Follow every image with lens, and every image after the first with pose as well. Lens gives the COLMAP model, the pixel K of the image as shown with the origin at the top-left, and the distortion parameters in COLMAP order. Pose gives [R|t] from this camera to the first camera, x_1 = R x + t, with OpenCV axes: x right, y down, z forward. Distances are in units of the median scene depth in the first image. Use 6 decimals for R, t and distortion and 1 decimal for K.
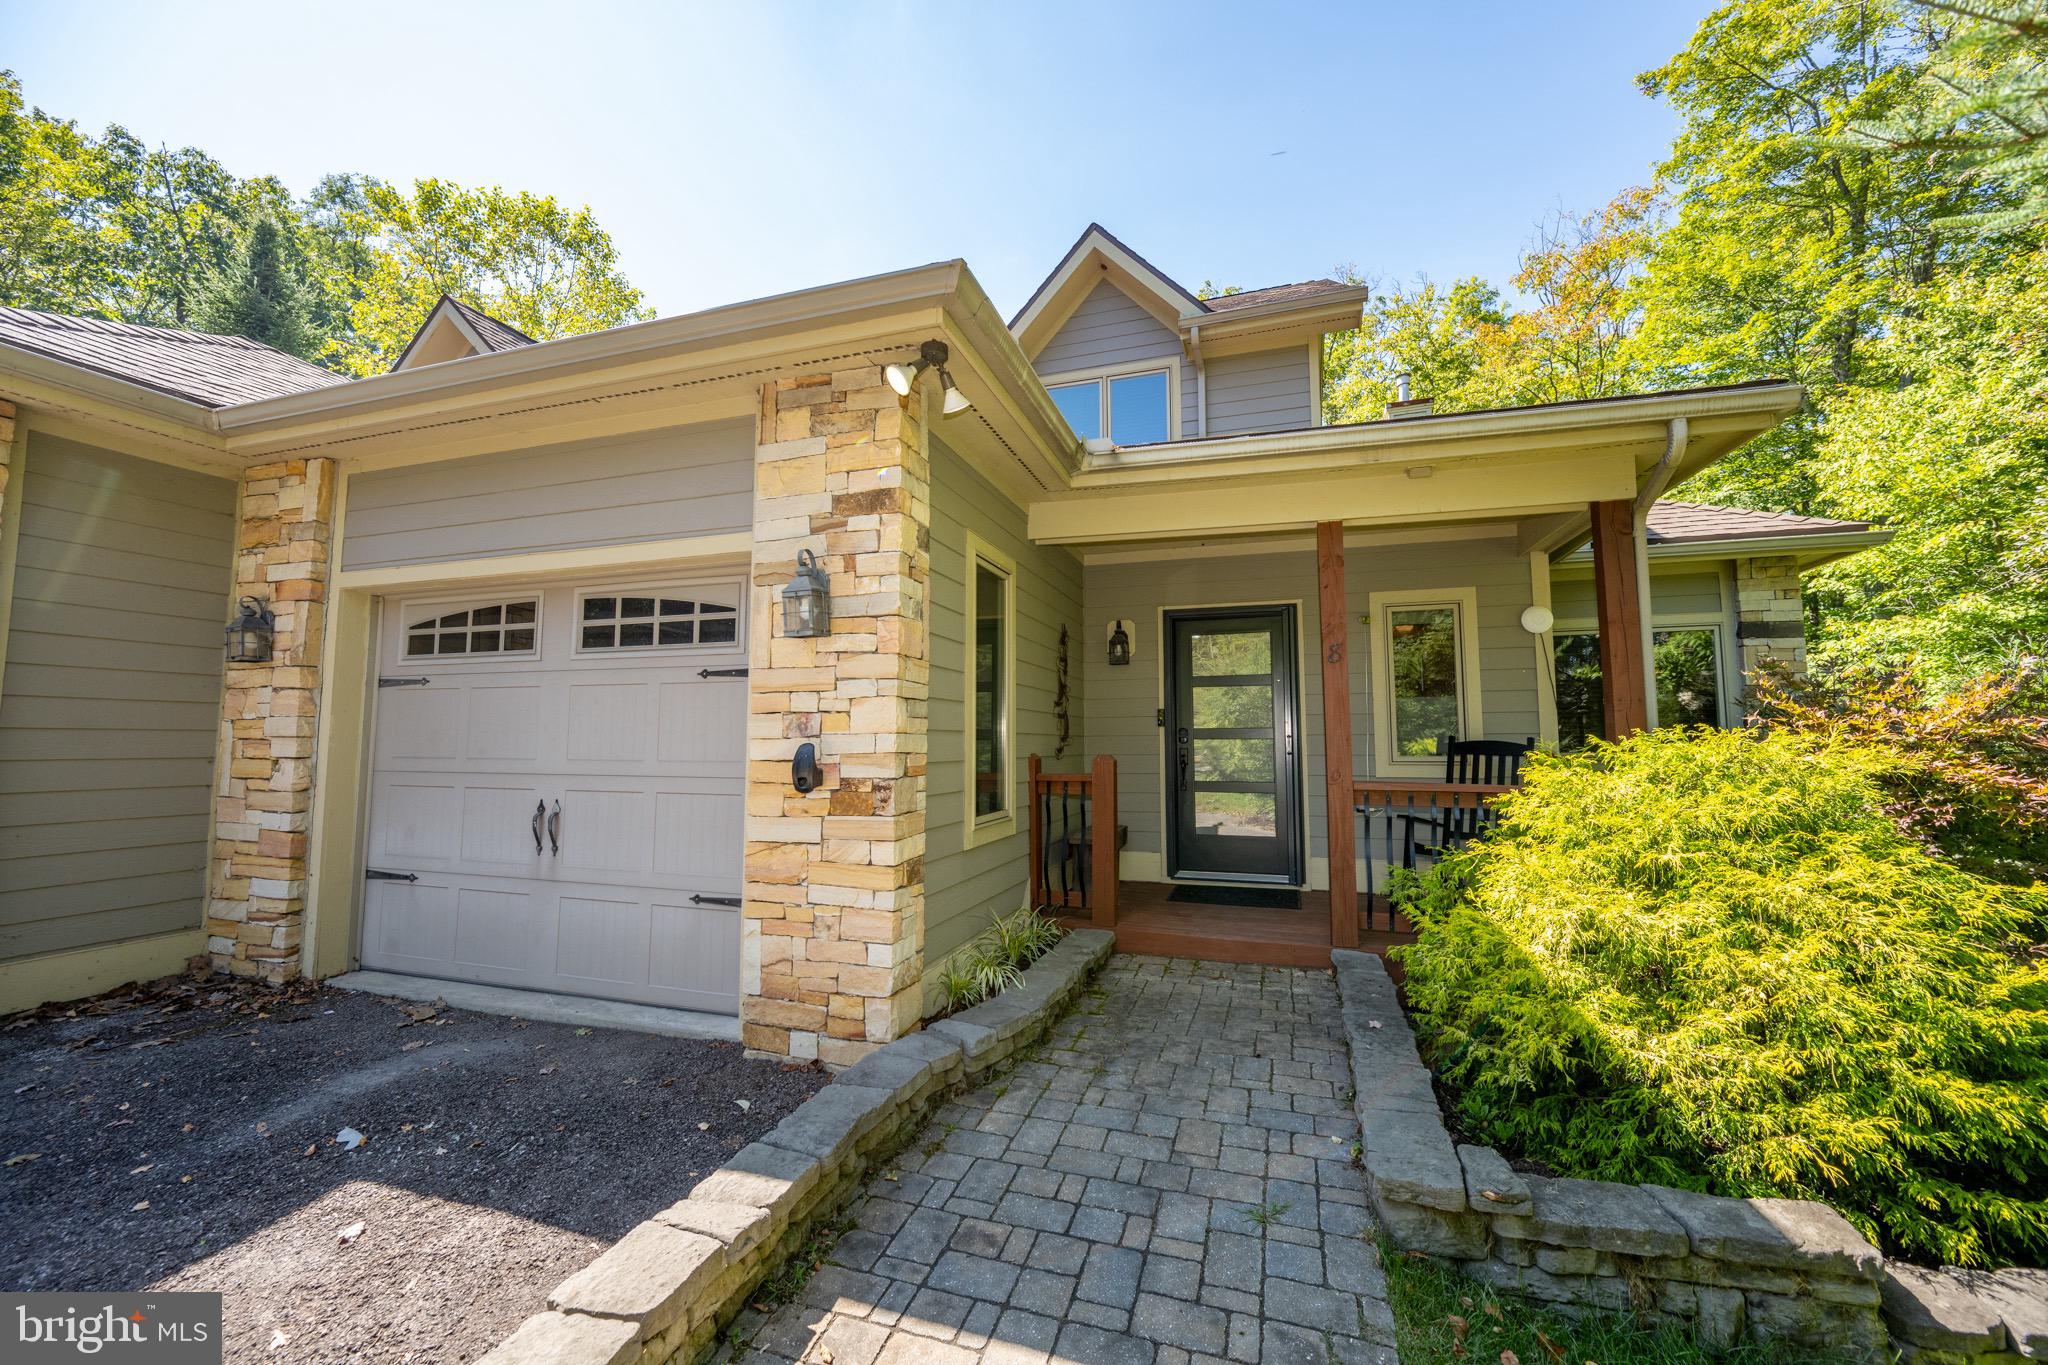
lens RADIAL K [[815.0, 0, 1007.8], [0, 815.0, 683.7], [0, 0, 1]] dist [-0.000154, -0.000022]
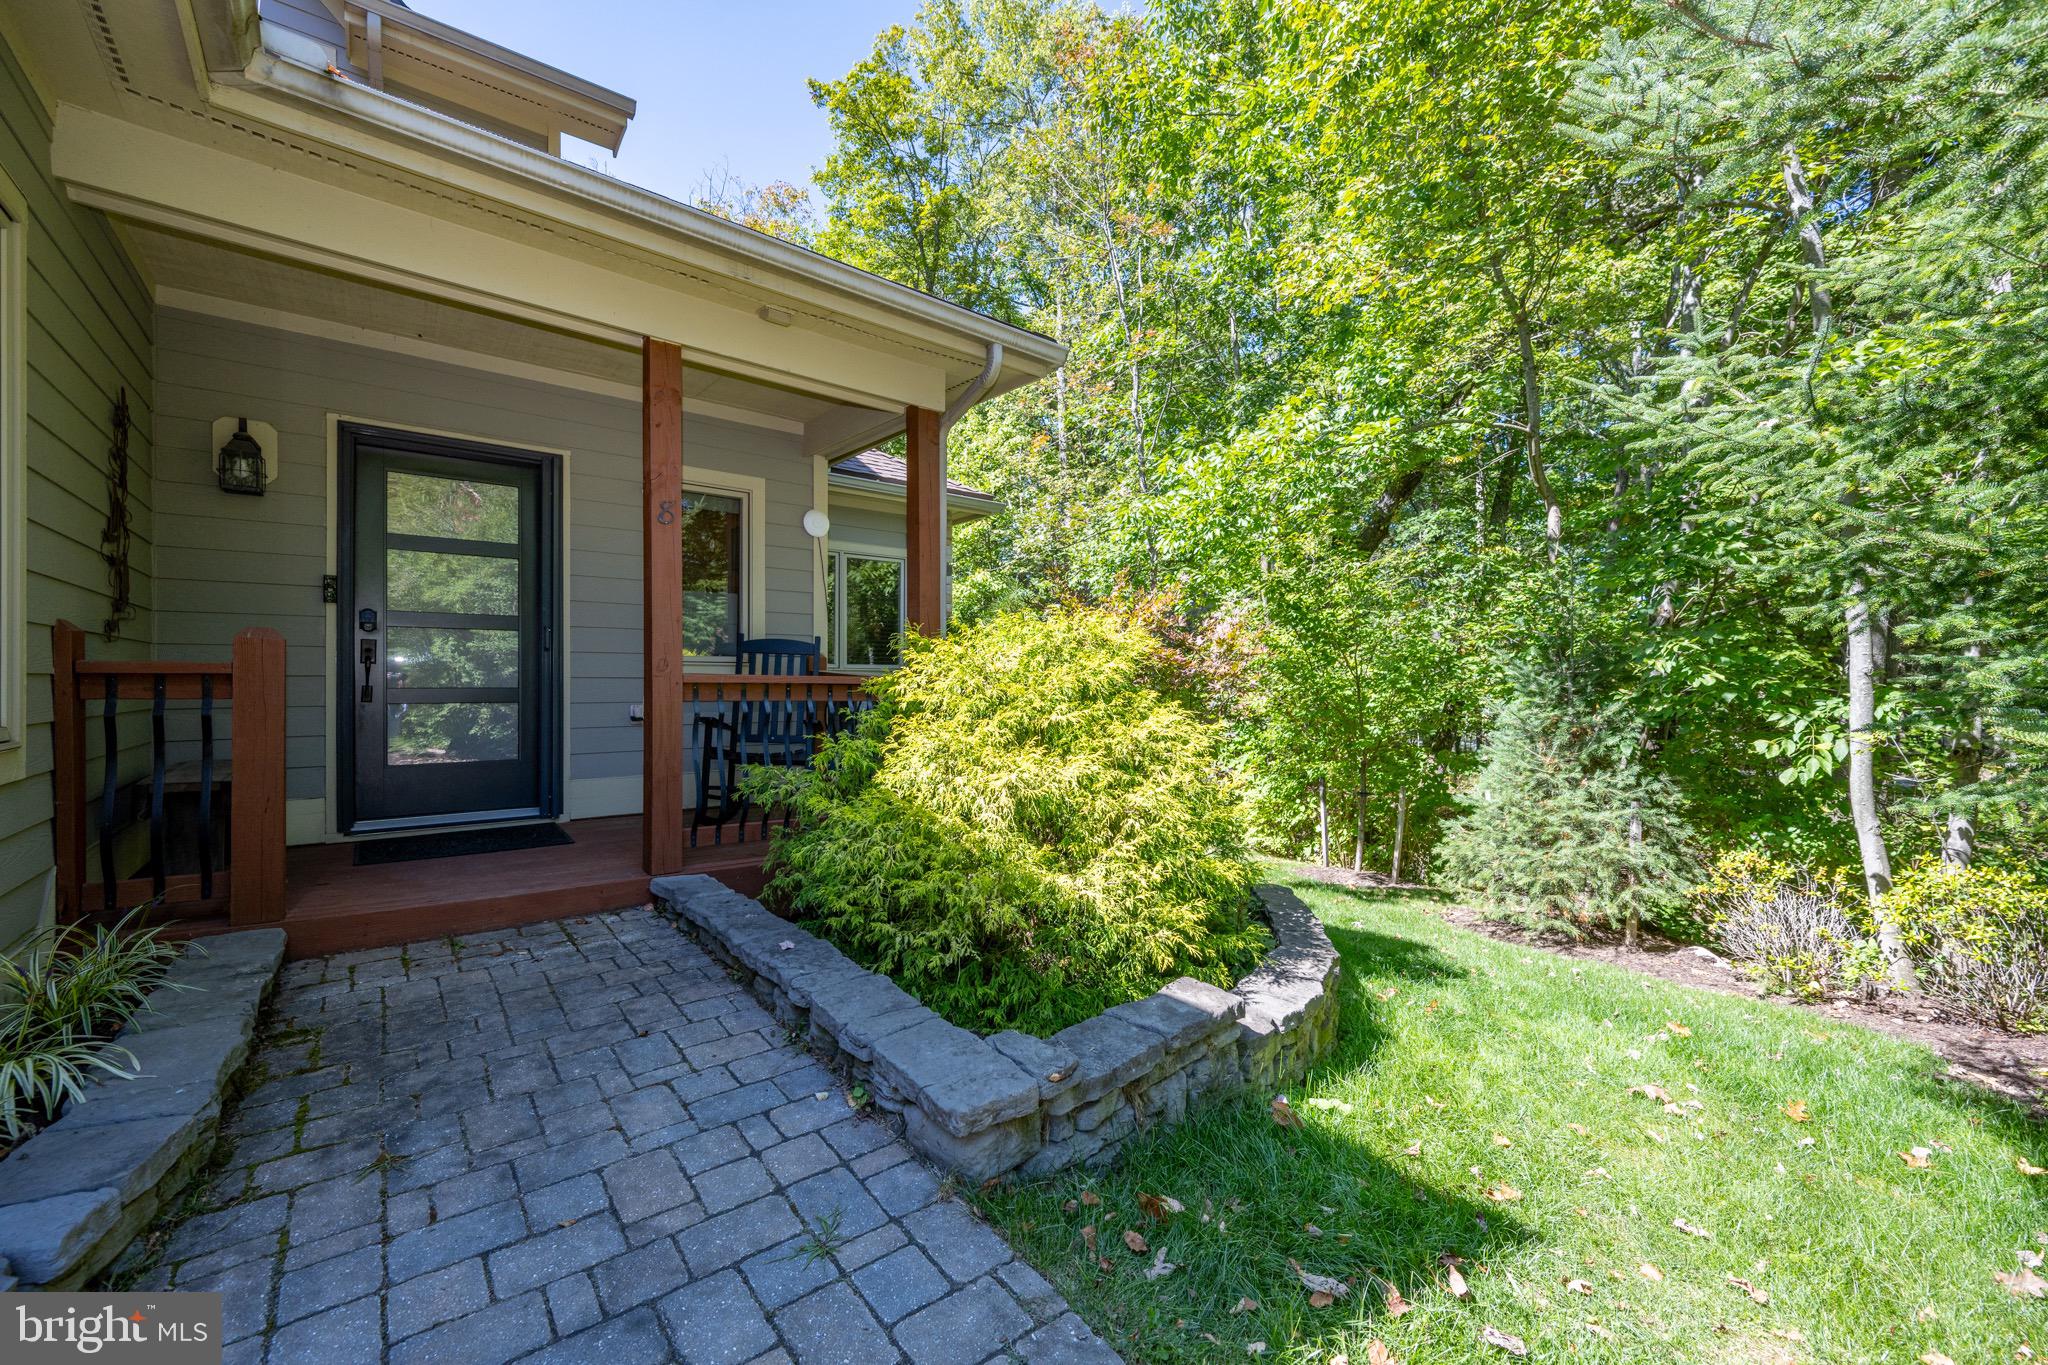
lens RADIAL K [[822.7, 0, 1029.1], [0, 822.7, 687.5], [0, 0, 1]] dist [0.000420, -0.000928]
pose [[0.537897, -0.002205, 0.843008, -0.086246], [-0.067895, 0.996635, 0.045928, 0.073314], [-0.840272, -0.081940, 0.535937, 0.263123]]
